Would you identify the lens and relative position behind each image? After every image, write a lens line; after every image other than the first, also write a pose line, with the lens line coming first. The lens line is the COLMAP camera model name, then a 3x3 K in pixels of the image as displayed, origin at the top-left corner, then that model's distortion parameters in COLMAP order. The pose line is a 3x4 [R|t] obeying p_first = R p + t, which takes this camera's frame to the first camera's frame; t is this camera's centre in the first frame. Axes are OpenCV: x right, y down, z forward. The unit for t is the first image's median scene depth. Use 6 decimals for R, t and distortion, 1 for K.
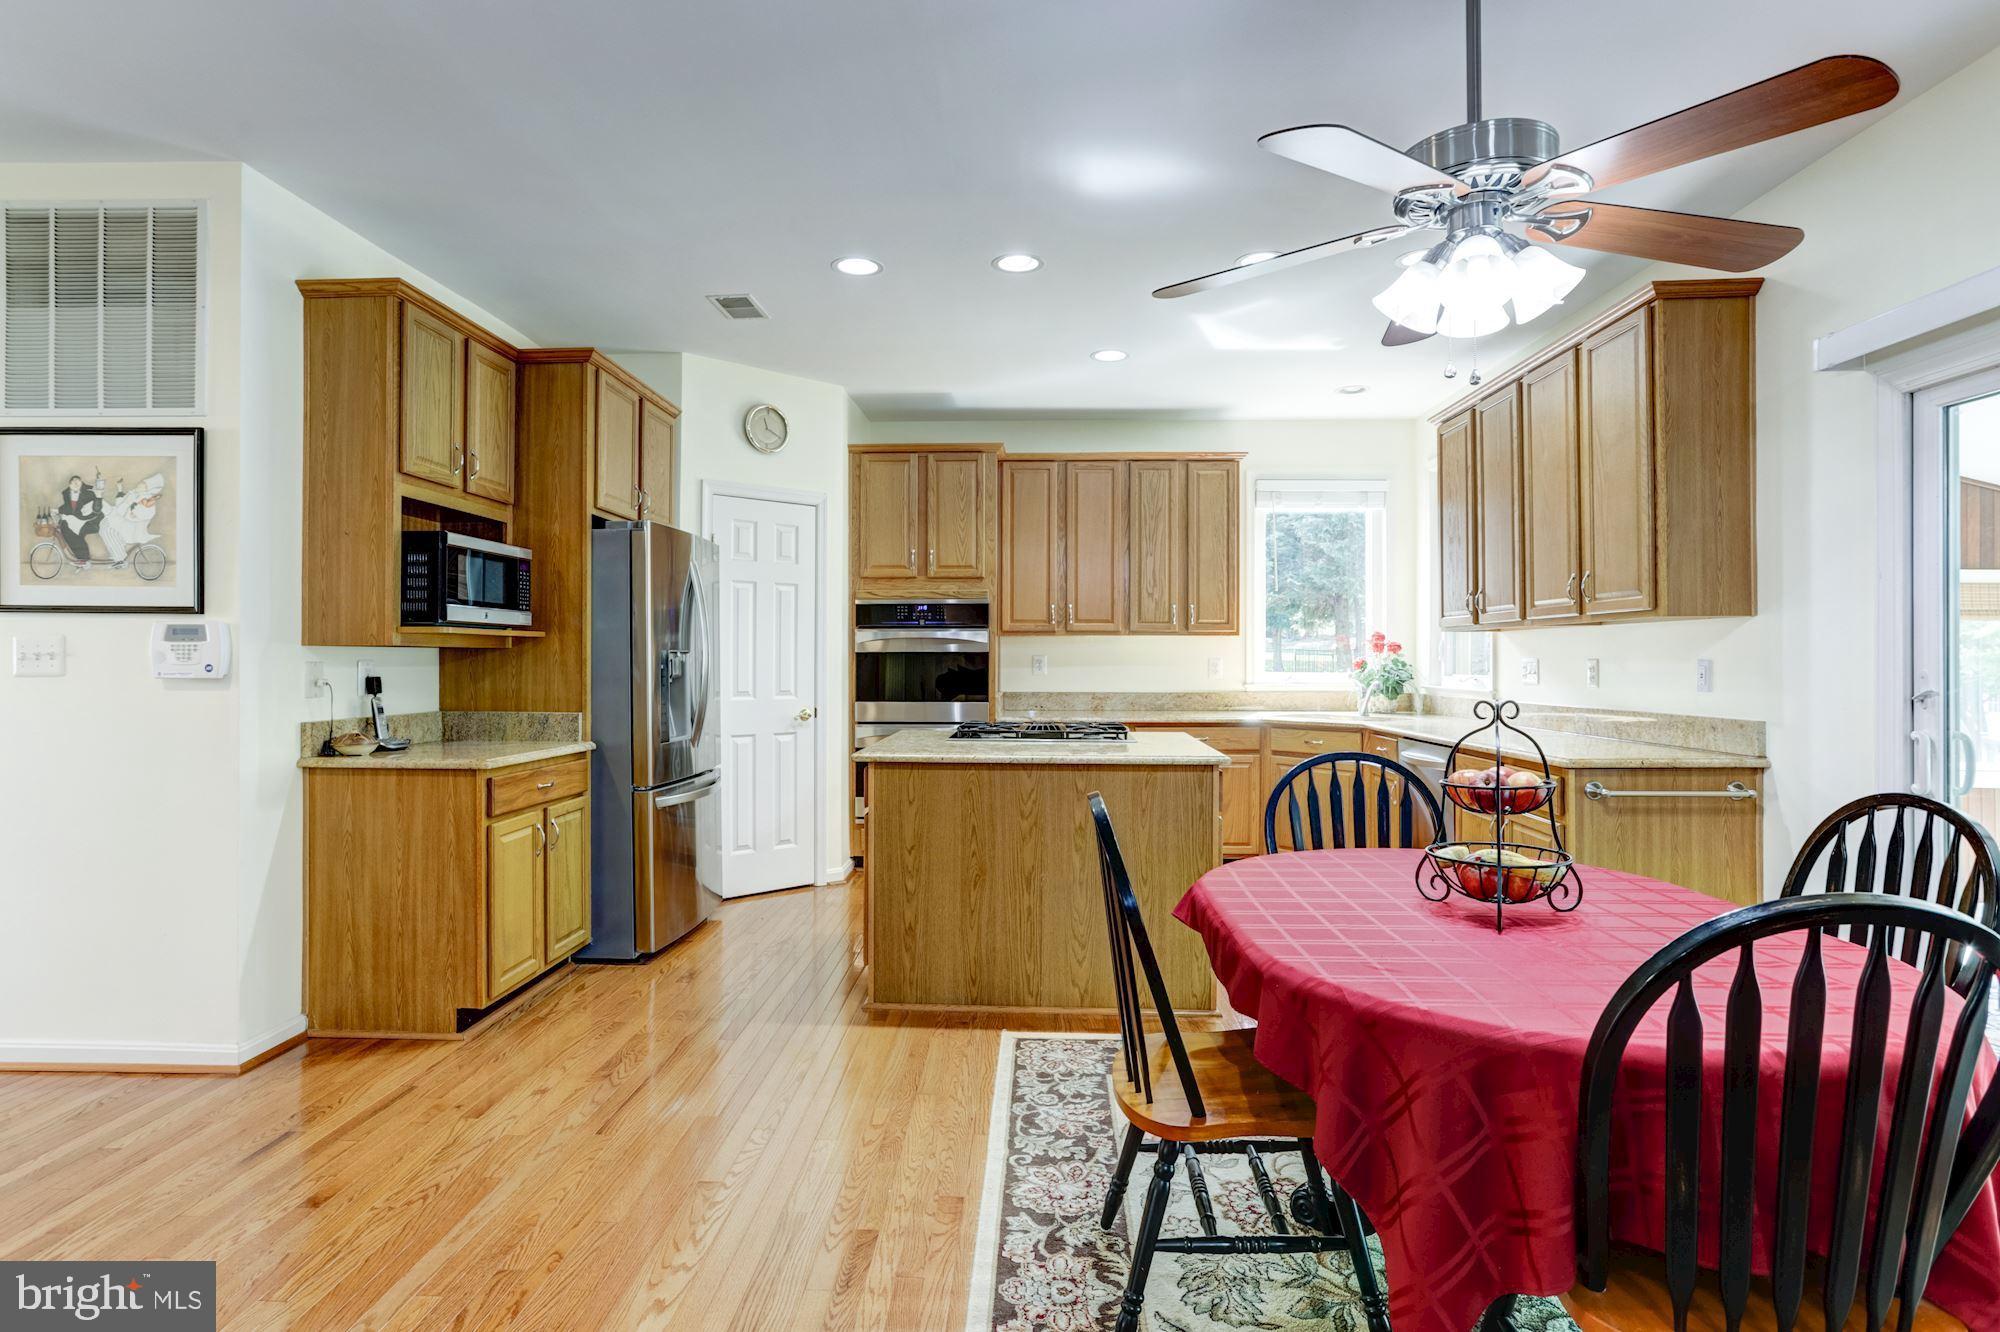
lens RADIAL K [[1017.0, 0, 996.4], [0, 1017.0, 677.7], [0, 0, 1]] dist [-0.025894, 0.026316]
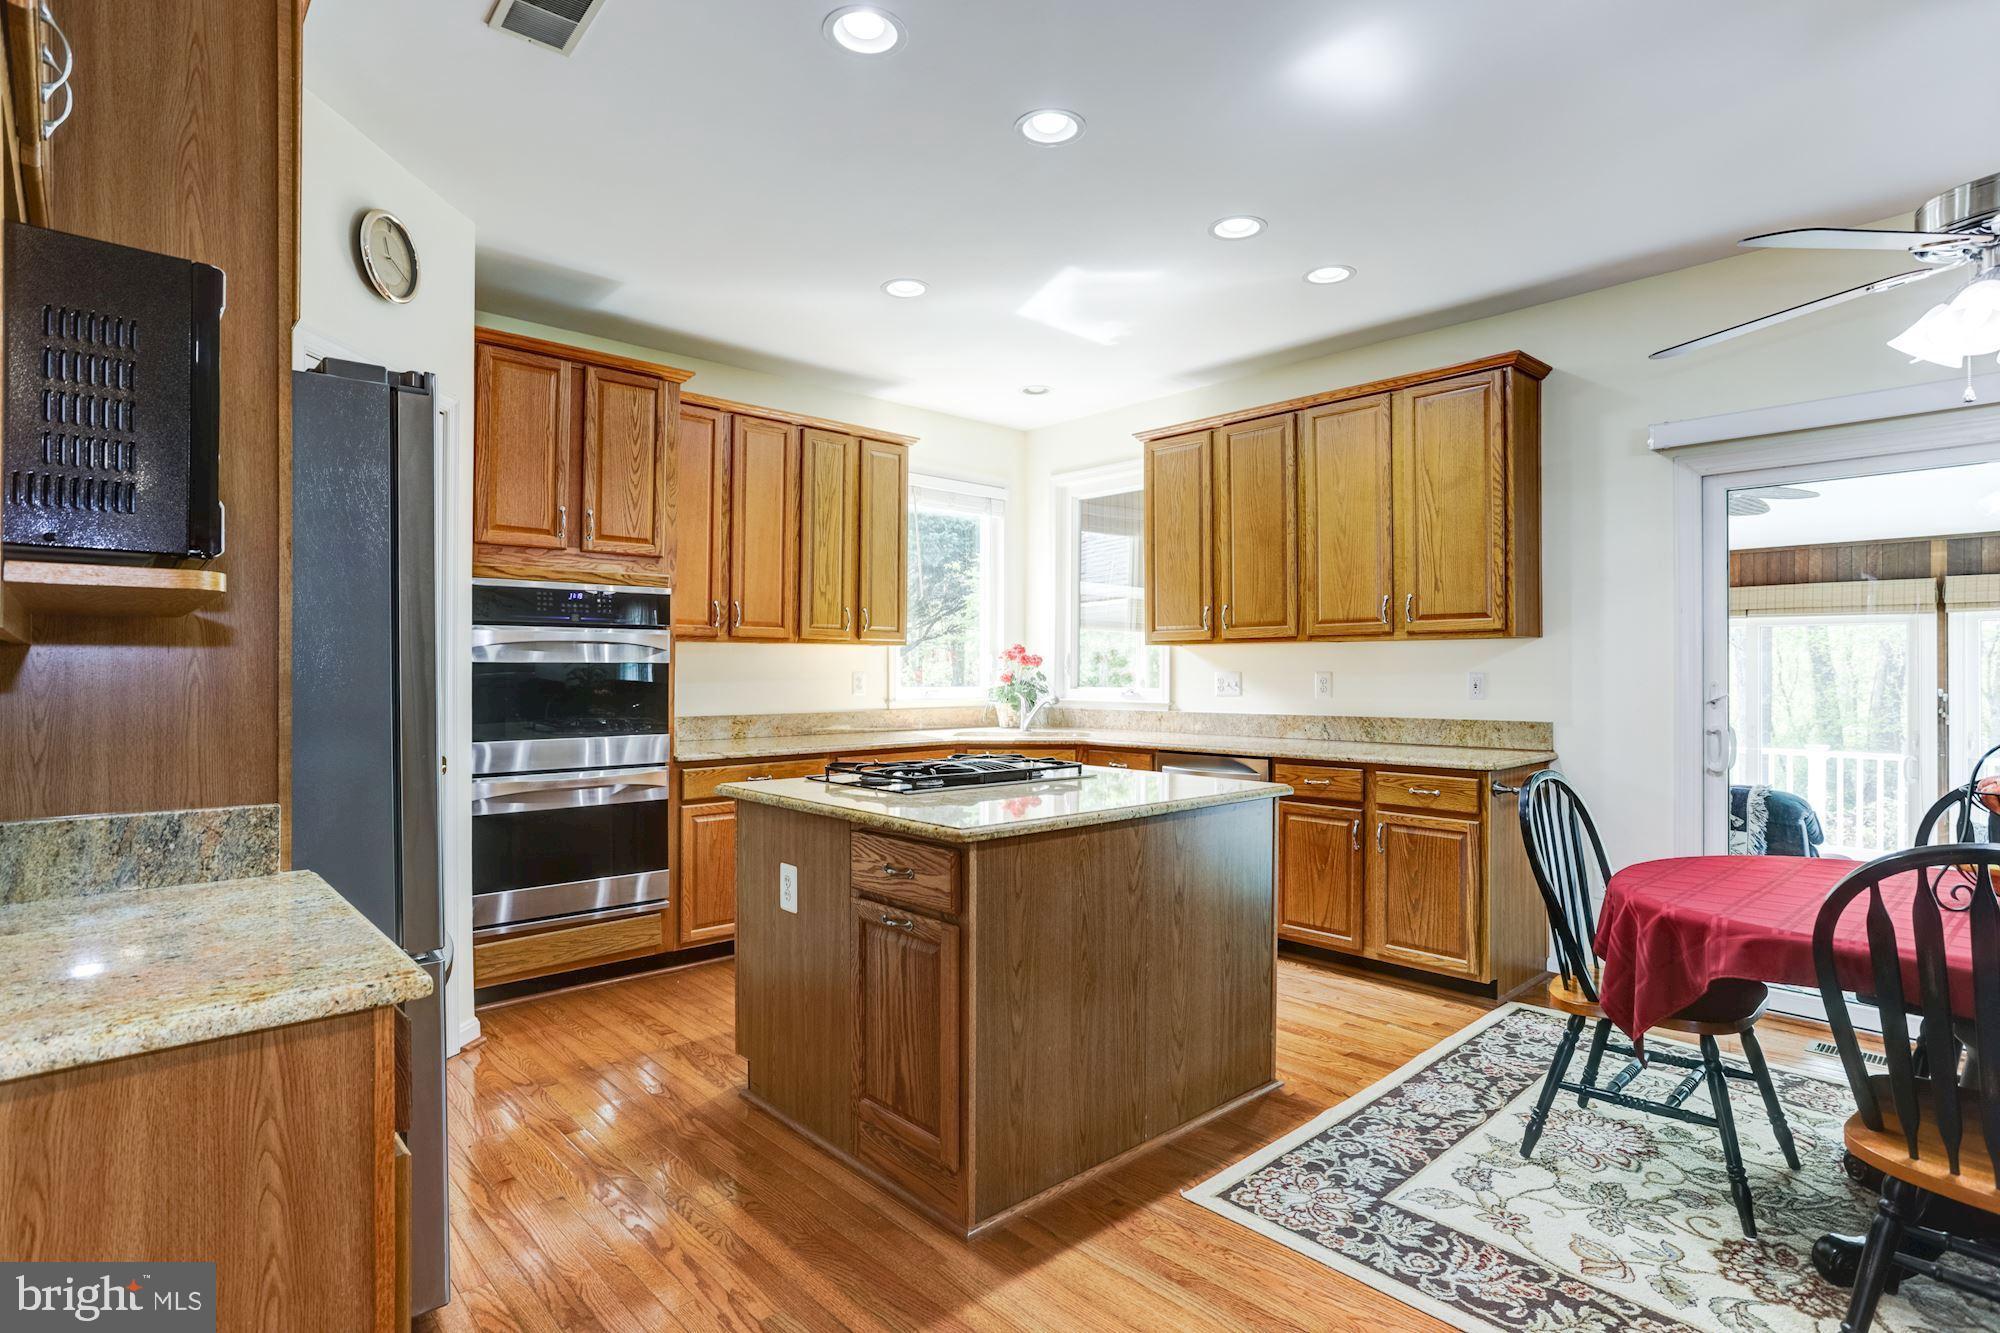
lens RADIAL K [[1017.0, 0, 996.4], [0, 1017.0, 678.2], [0, 0, 1]] dist [-0.025894, 0.026316]
pose [[0.703687, -0.007085, 0.710475, -0.351182], [0.014599, 0.999883, -0.004490, -0.008695], [-0.710360, 0.013532, 0.703708, 0.347348]]
